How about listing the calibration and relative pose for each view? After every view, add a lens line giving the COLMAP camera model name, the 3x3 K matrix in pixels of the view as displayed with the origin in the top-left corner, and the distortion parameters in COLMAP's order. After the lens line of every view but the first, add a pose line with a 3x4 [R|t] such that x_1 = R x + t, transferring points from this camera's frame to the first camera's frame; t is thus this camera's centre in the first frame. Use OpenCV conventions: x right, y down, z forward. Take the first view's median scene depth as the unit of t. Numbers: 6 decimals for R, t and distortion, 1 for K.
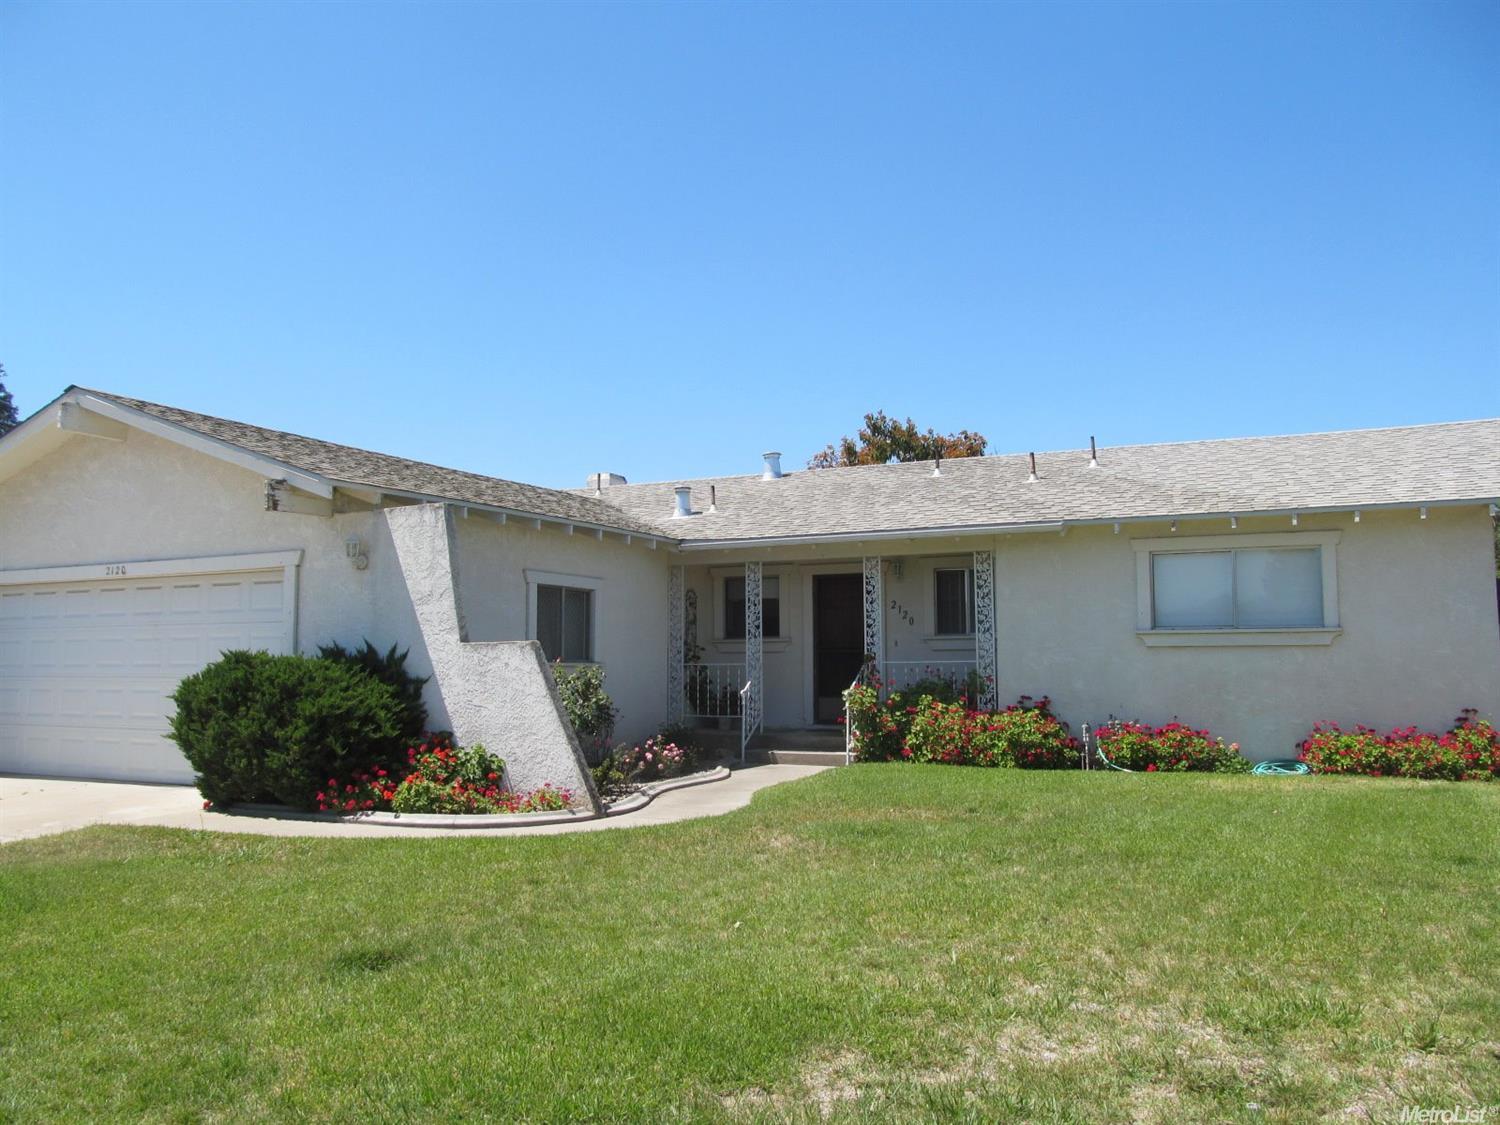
lens RADIAL K [[1246.4, 0, 746.9], [0, 1246.4, 552.5], [0, 0, 1]] dist [-0.059582, 0.027759]
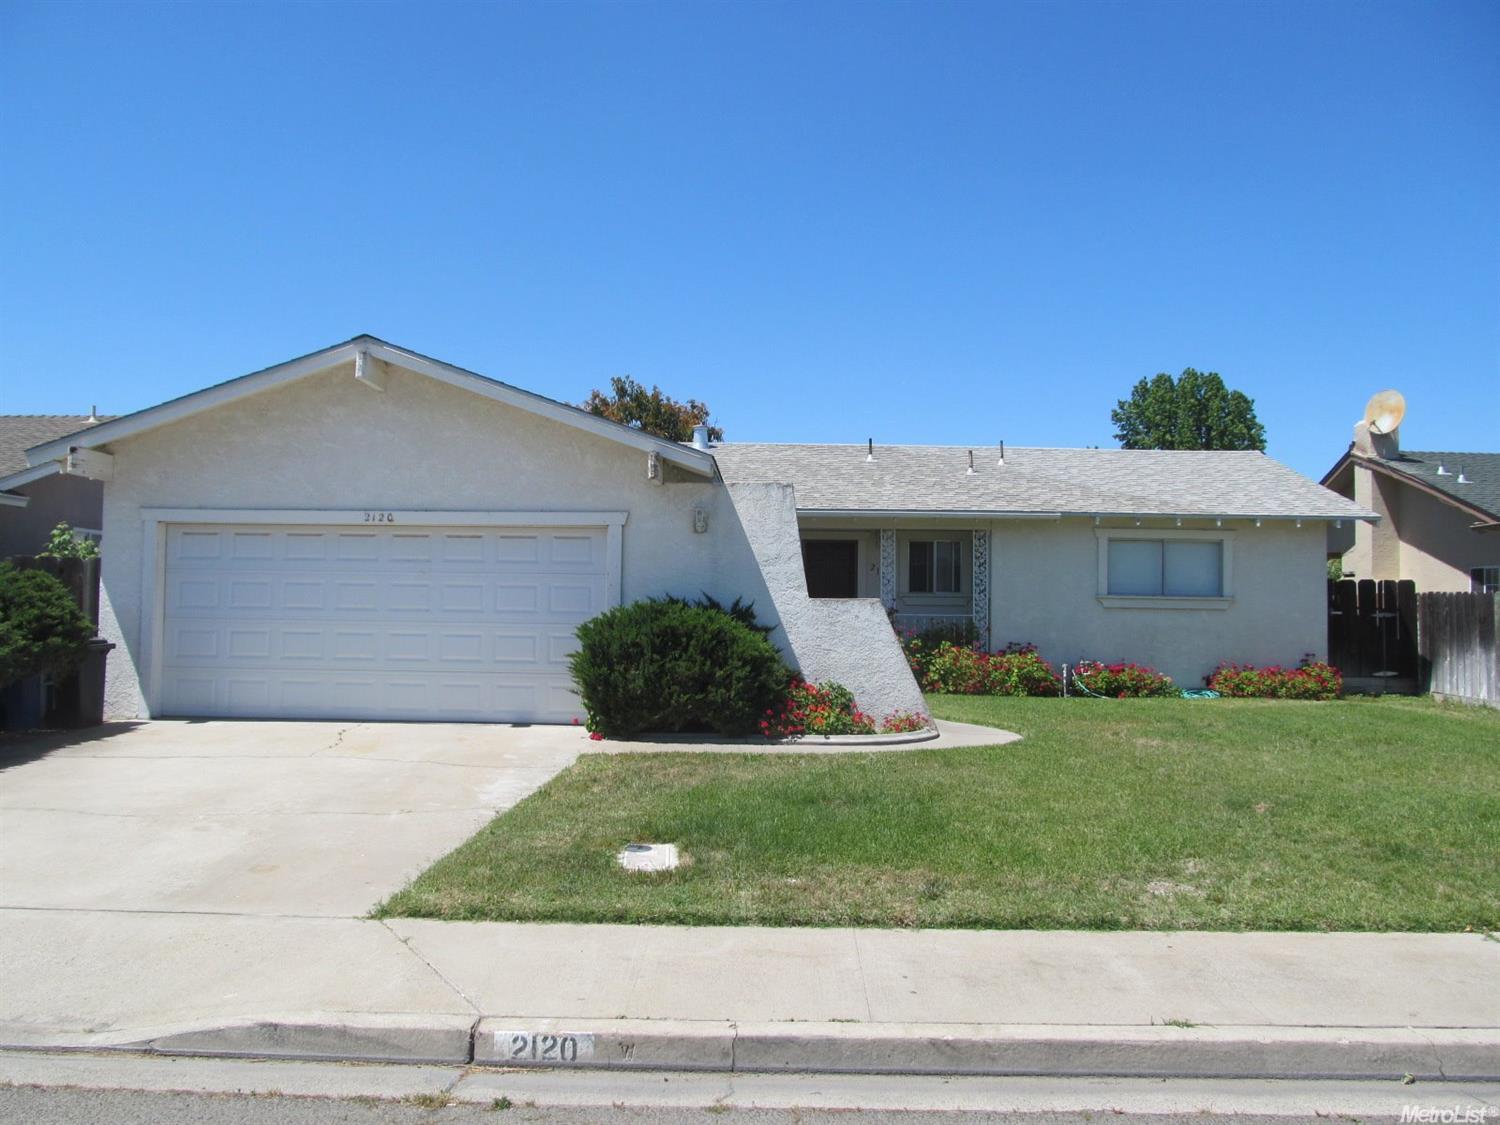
lens RADIAL K [[1246.4, 0, 746.9], [0, 1246.4, 552.5], [0, 0, 1]] dist [-0.059582, 0.027759]
pose [[0.901894, 0.036975, 0.430373, -0.641829], [-0.056904, 0.997817, 0.033522, -0.007906], [-0.428193, -0.054723, 0.902029, -0.063742]]
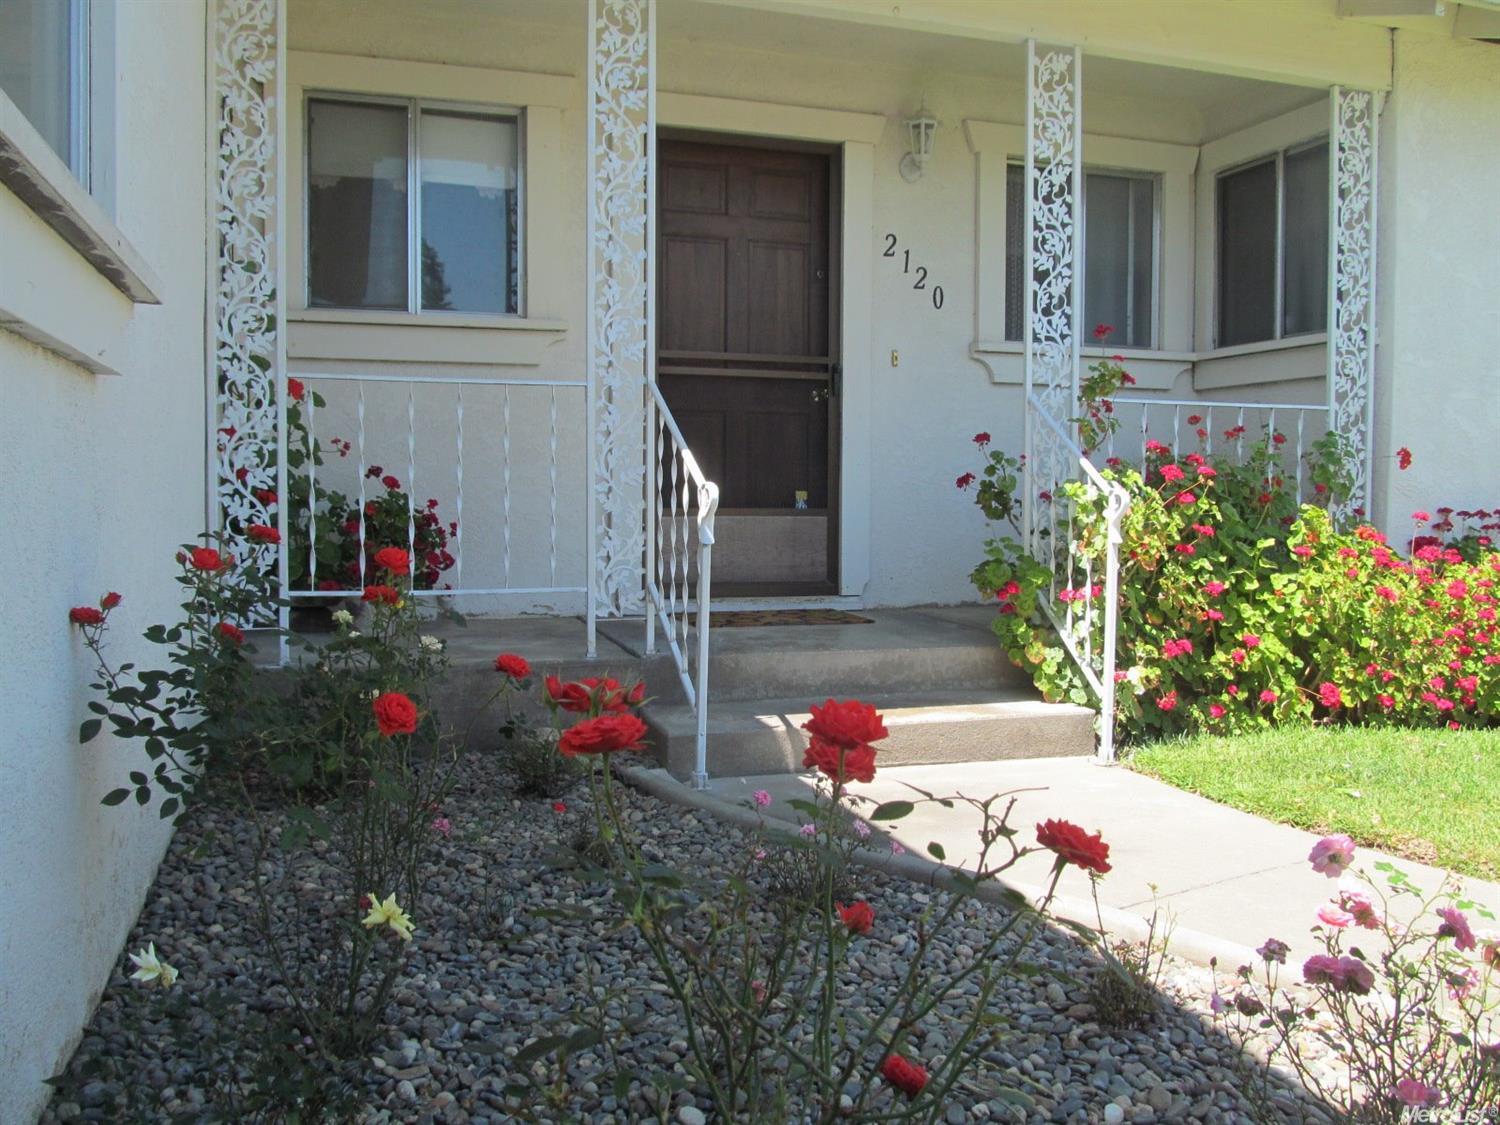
lens RADIAL K [[1246.4, 0, 746.9], [0, 1246.4, 552.5], [0, 0, 1]] dist [-0.059582, 0.027759]
pose [[0.712582, -0.025215, 0.701136, -0.187515], [-0.075682, 0.990760, 0.112549, 0.111079], [-0.697495, -0.133264, 0.704089, 0.954101]]
